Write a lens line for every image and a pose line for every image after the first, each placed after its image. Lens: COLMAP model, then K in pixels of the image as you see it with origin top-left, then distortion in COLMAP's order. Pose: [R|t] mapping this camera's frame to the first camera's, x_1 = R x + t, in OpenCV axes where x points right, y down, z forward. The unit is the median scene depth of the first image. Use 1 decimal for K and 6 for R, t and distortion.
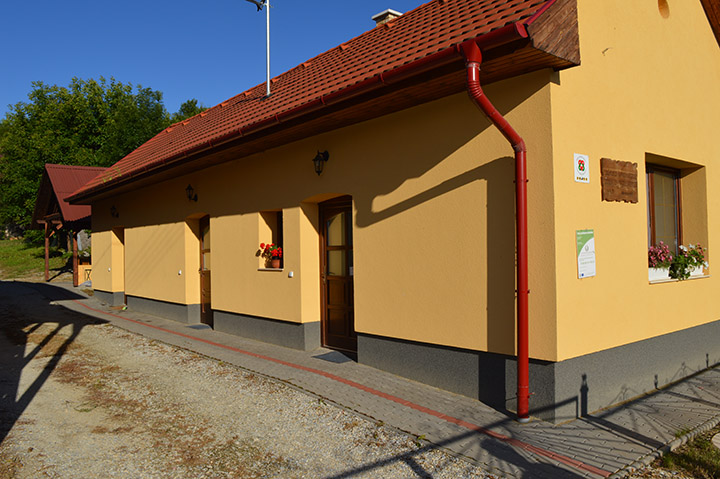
lens RADIAL K [[578.0, 0, 350.6], [0, 578.0, 239.5], [0, 0, 1]] dist [-0.091637, 0.005580]
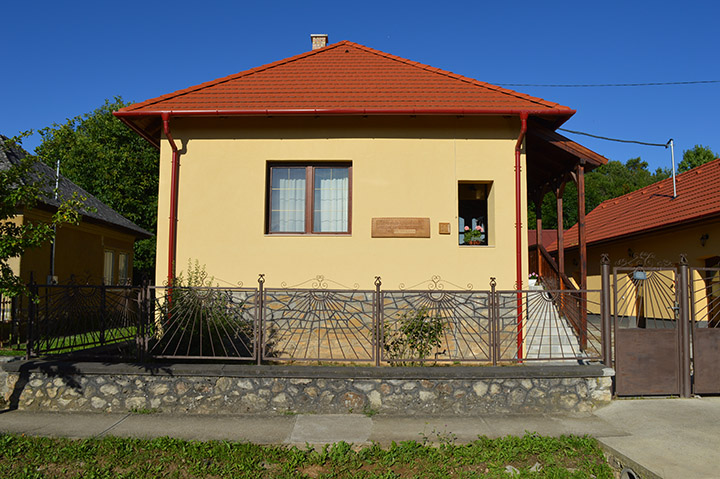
lens RADIAL K [[578.0, 0, 350.6], [0, 578.0, 239.5], [0, 0, 1]] dist [-0.091637, 0.005580]
pose [[0.780244, -0.038701, -0.624277, 0.272664], [-0.006172, 0.997559, -0.069555, 0.011275], [0.625445, 0.058123, 0.778100, -1.763790]]
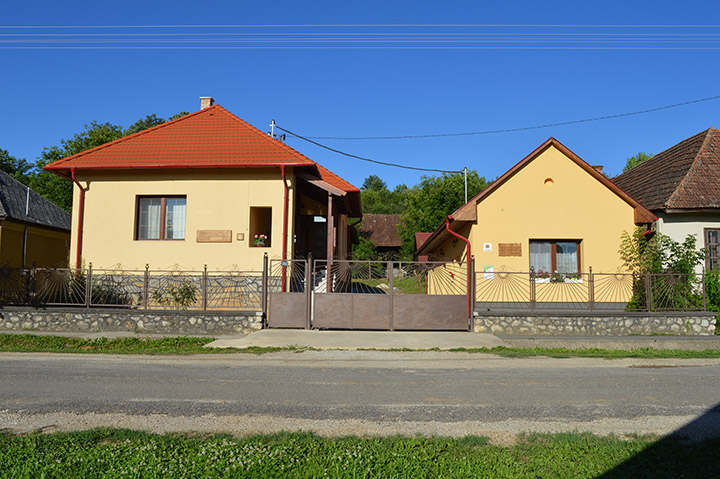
lens RADIAL K [[578.1, 0, 360.0], [0, 578.1, 239.5], [0, 0, 1]] dist [-0.100509, 0.013958]
pose [[0.765596, -0.038752, -0.642154, 1.953153], [-0.006412, 0.997675, -0.067851, 0.065520], [0.643290, 0.056064, 0.763567, -2.049959]]
